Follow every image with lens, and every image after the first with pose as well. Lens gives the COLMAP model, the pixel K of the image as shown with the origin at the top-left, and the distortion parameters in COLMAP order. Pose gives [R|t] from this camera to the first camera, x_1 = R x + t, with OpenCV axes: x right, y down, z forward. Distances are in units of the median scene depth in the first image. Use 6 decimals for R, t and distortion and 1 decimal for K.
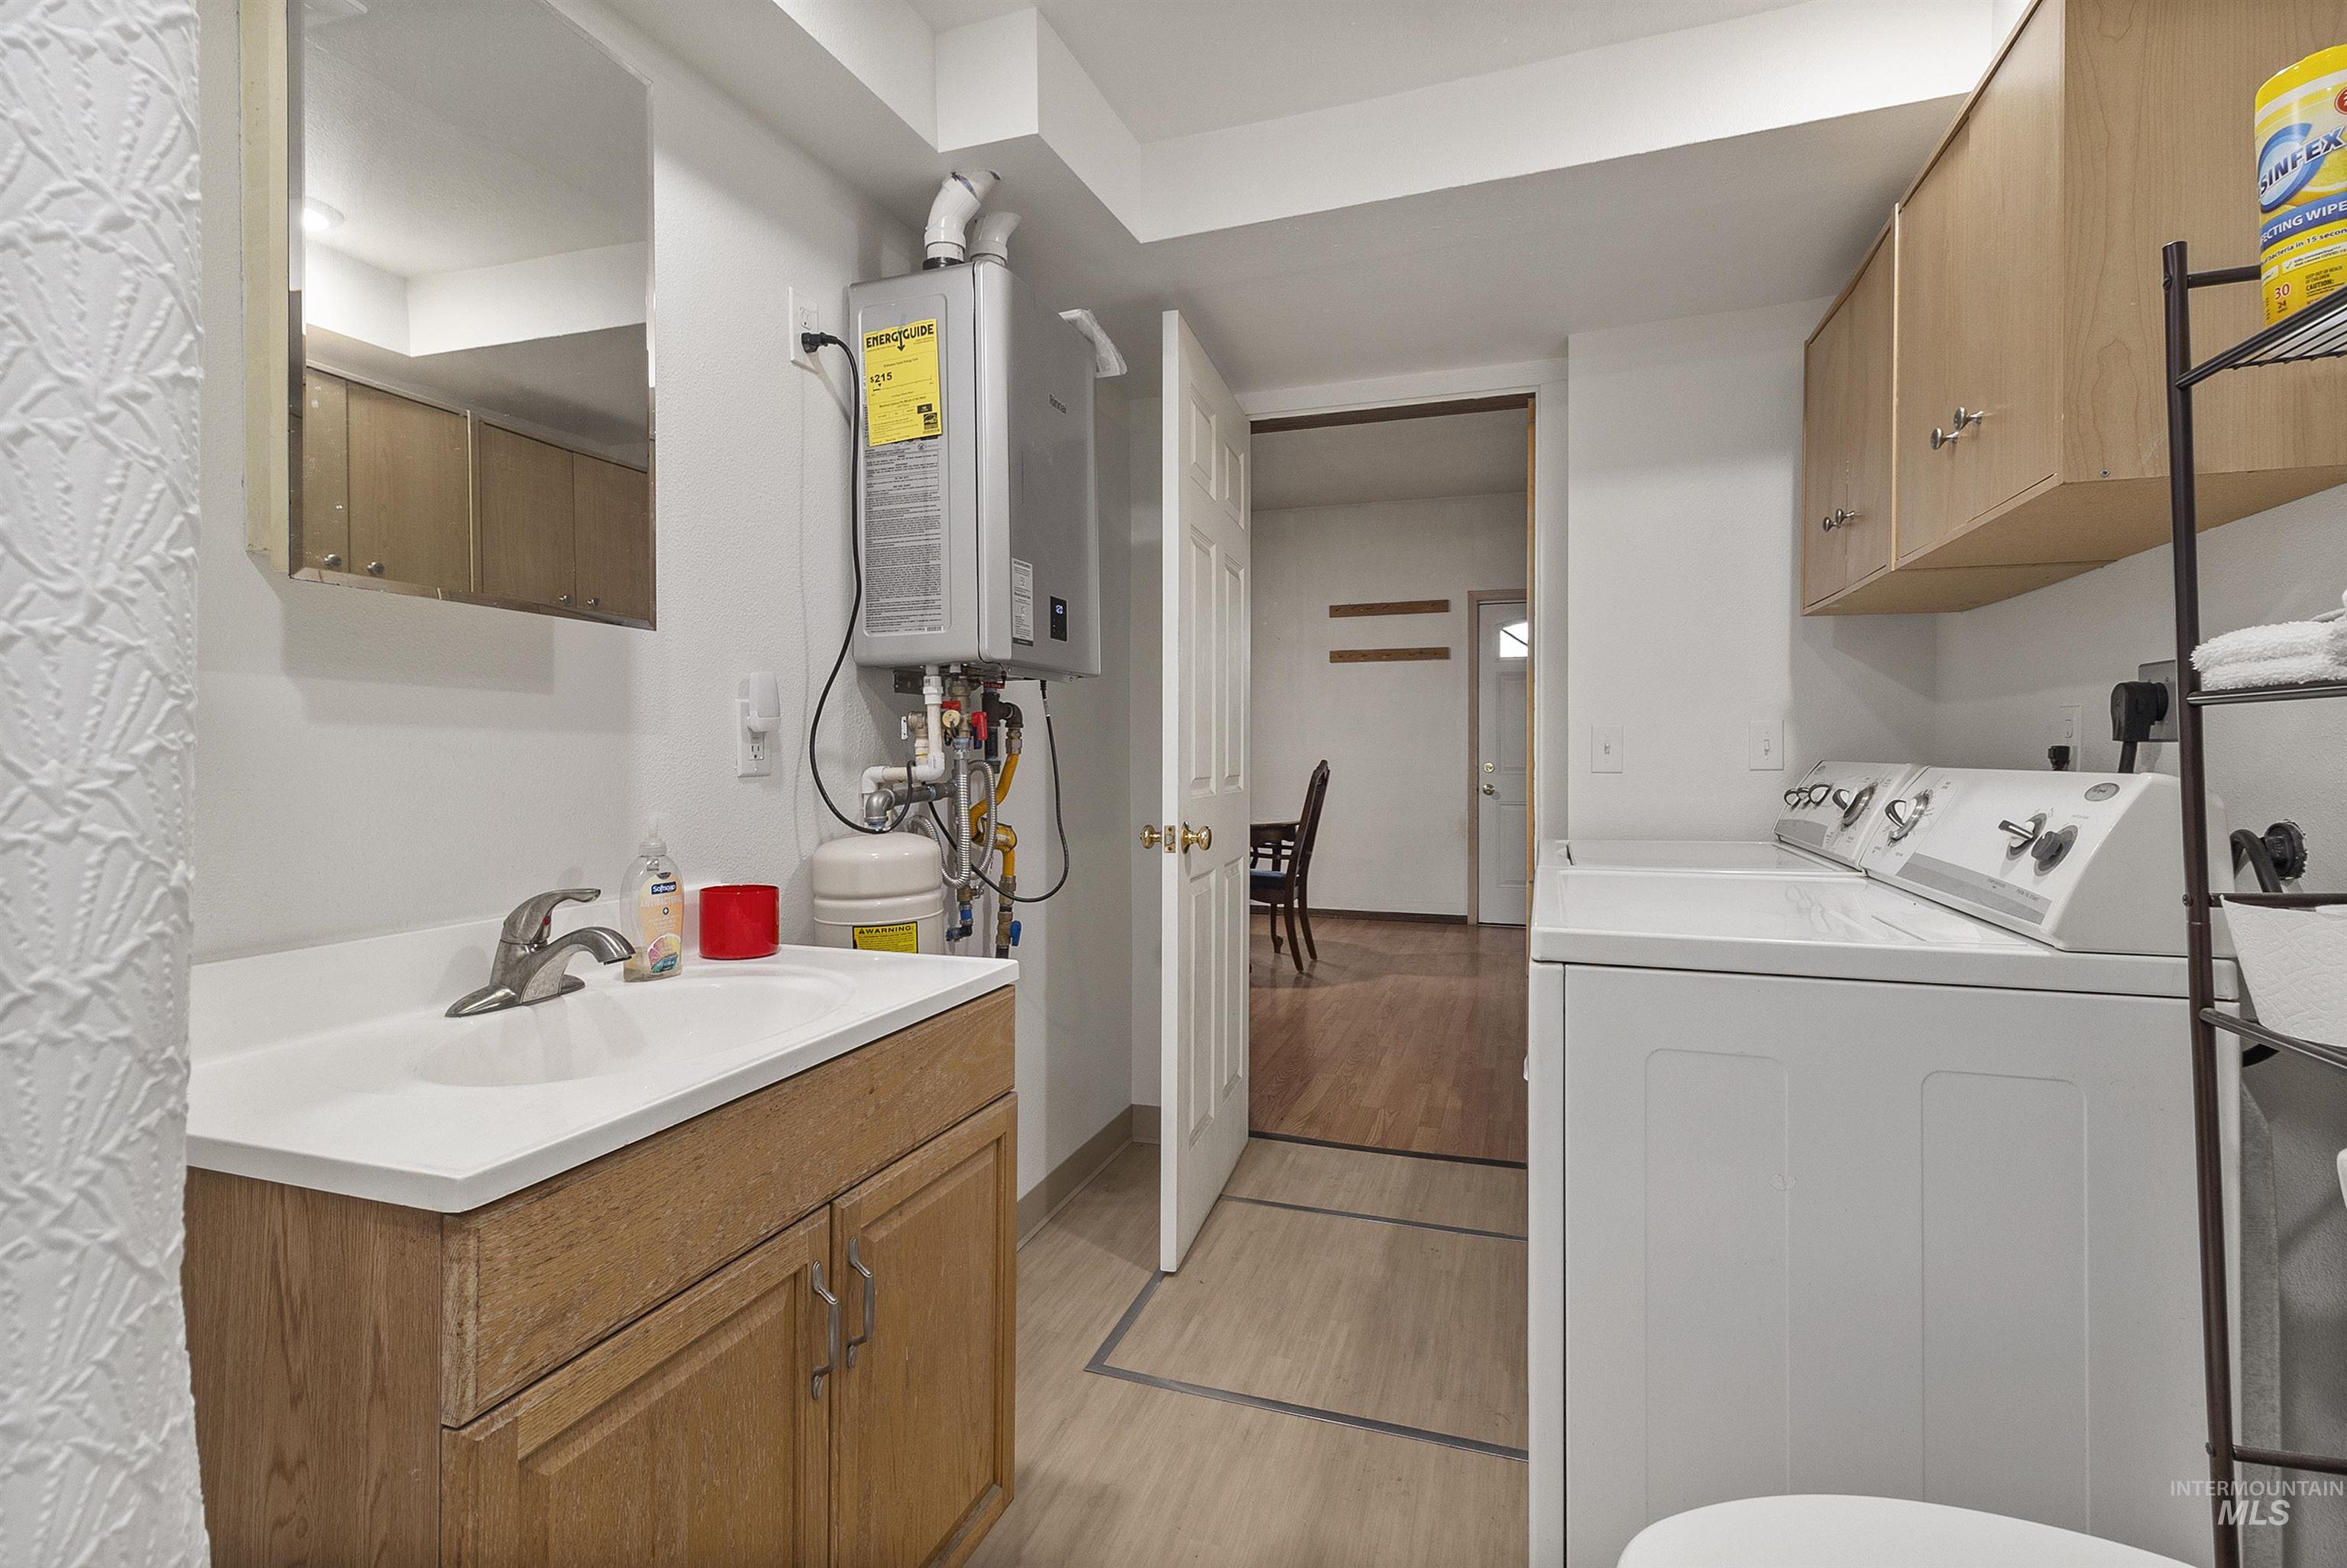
lens RADIAL K [[1081.7, 0, 1171.9], [0, 1081.7, 753.9], [0, 0, 1]] dist [0.001581, -0.000582]
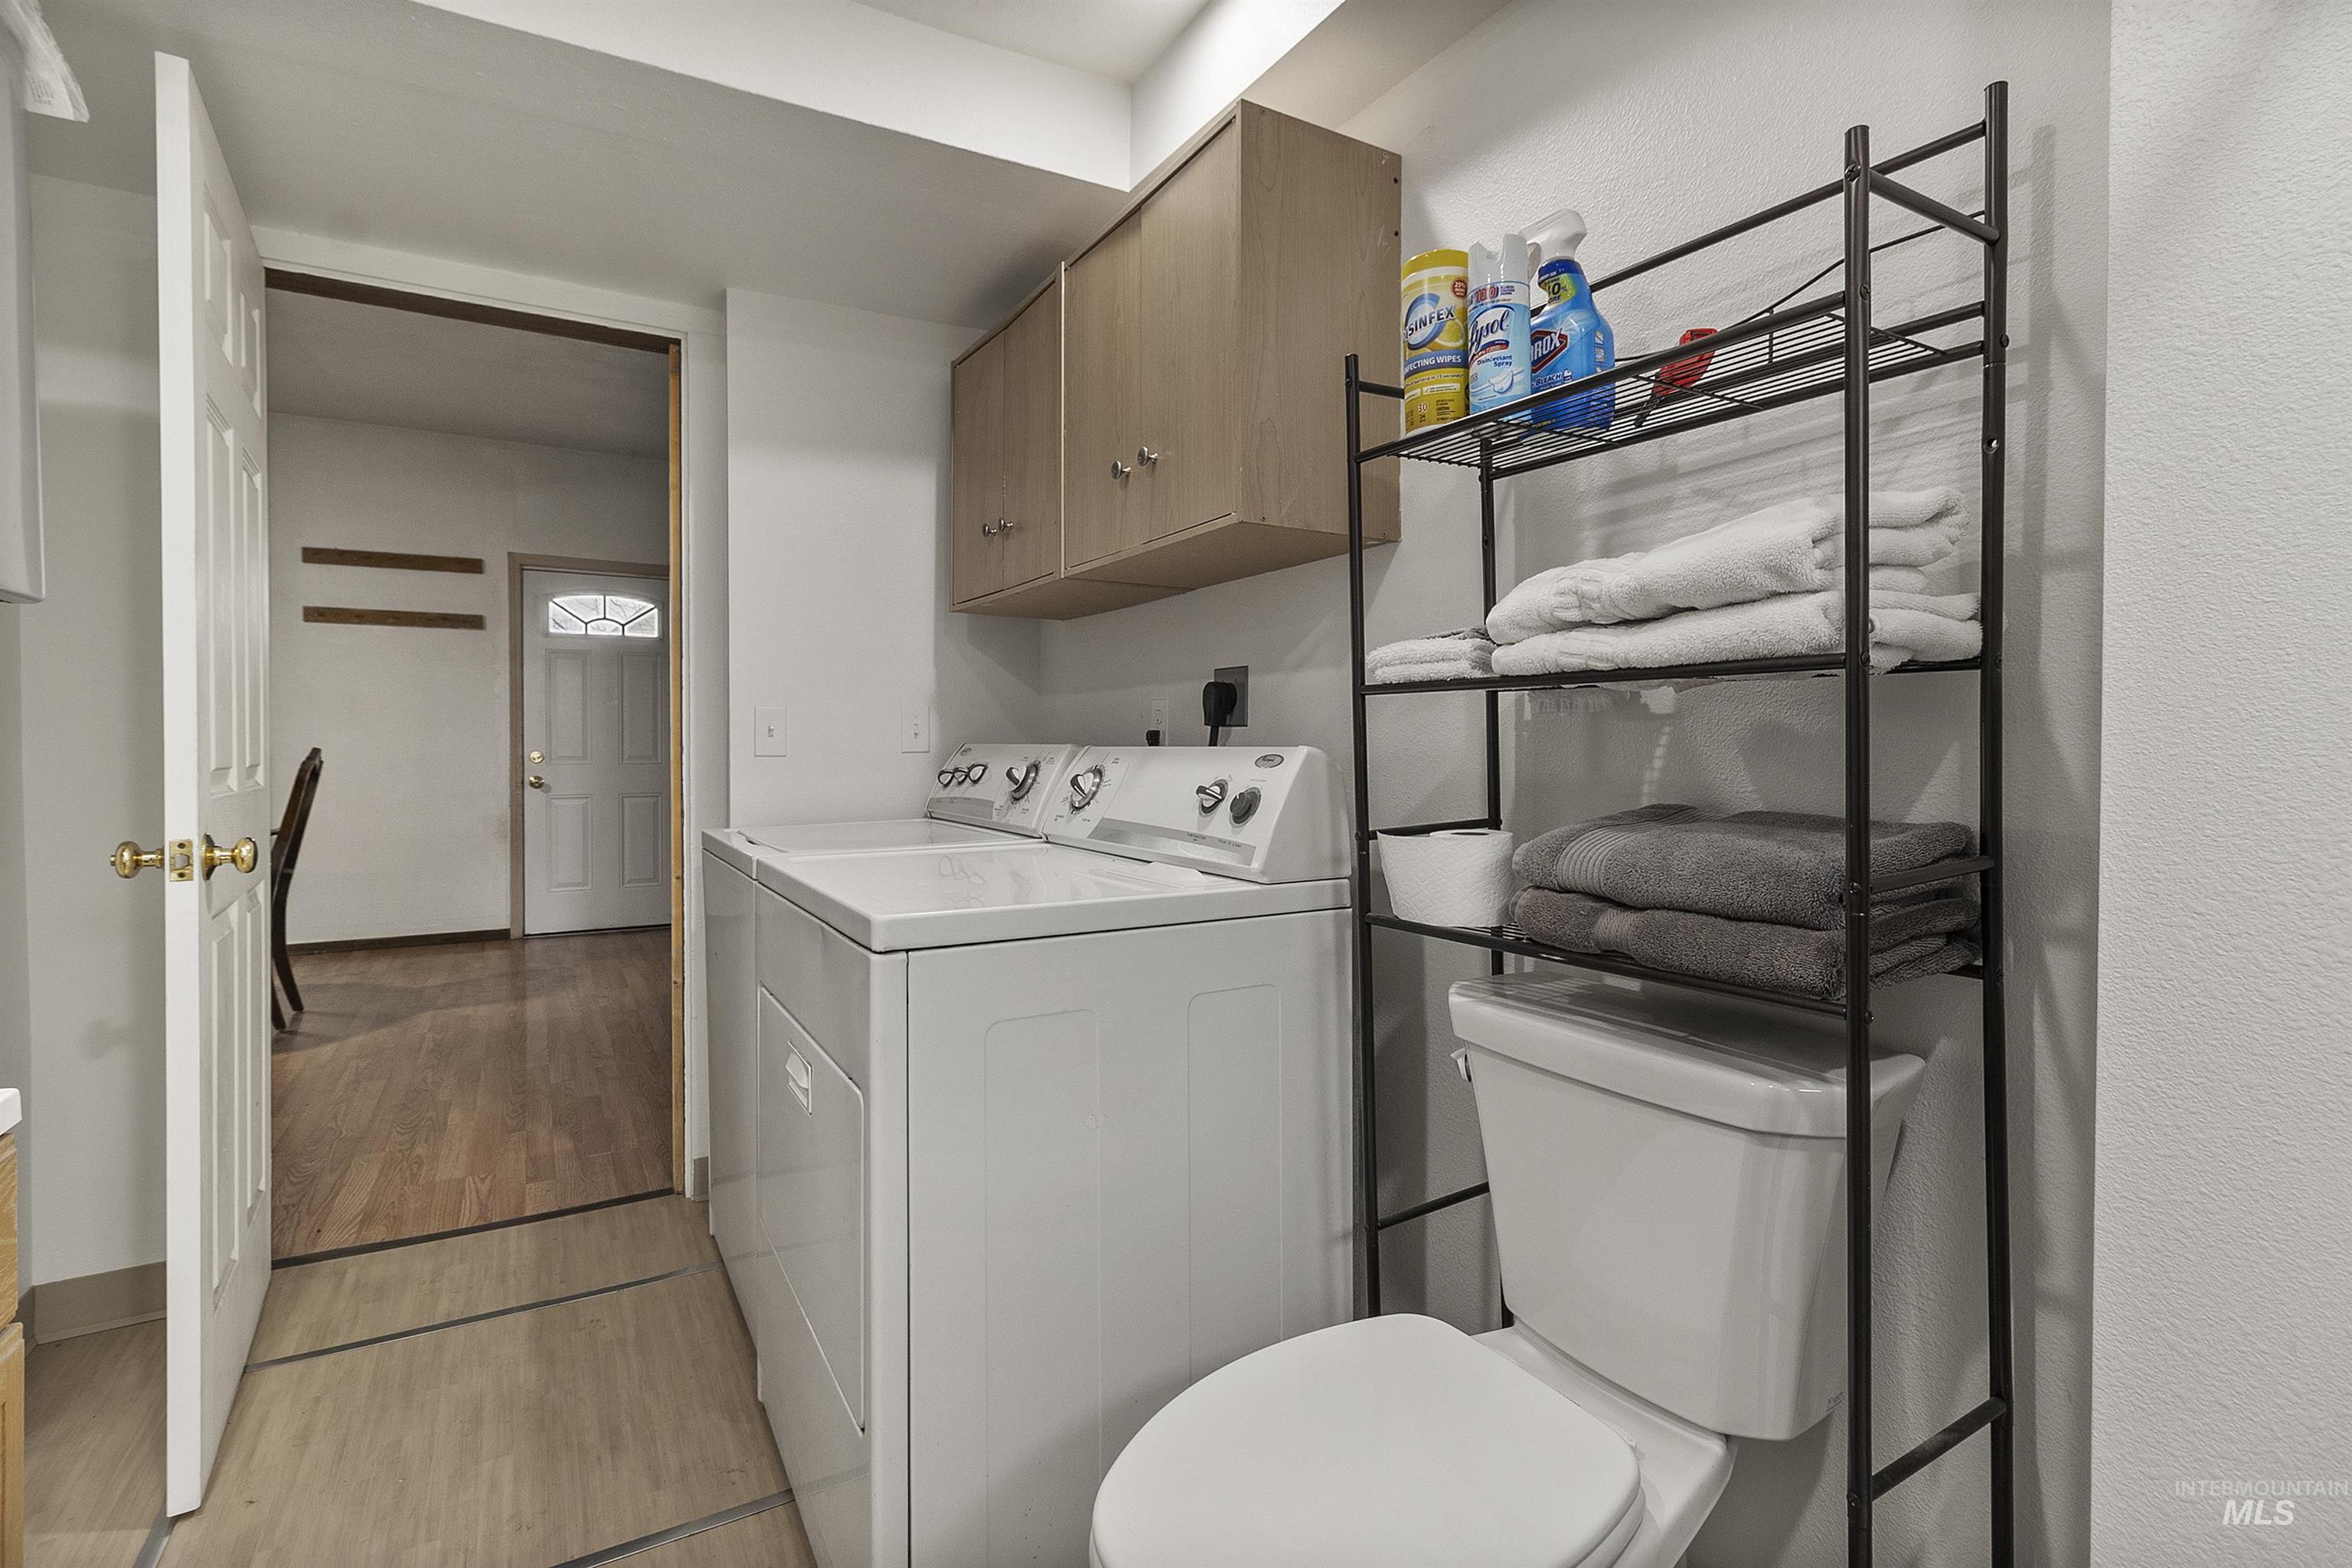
lens RADIAL K [[1084.1, 0, 1174.4], [0, 1084.1, 753.8], [0, 0, 1]] dist [0.001581, -0.000582]
pose [[0.657306, -0.005534, 0.753603, -0.099001], [-0.001134, 0.999965, 0.008332, 0.007387], [-0.753623, -0.006332, 0.657277, 0.105475]]
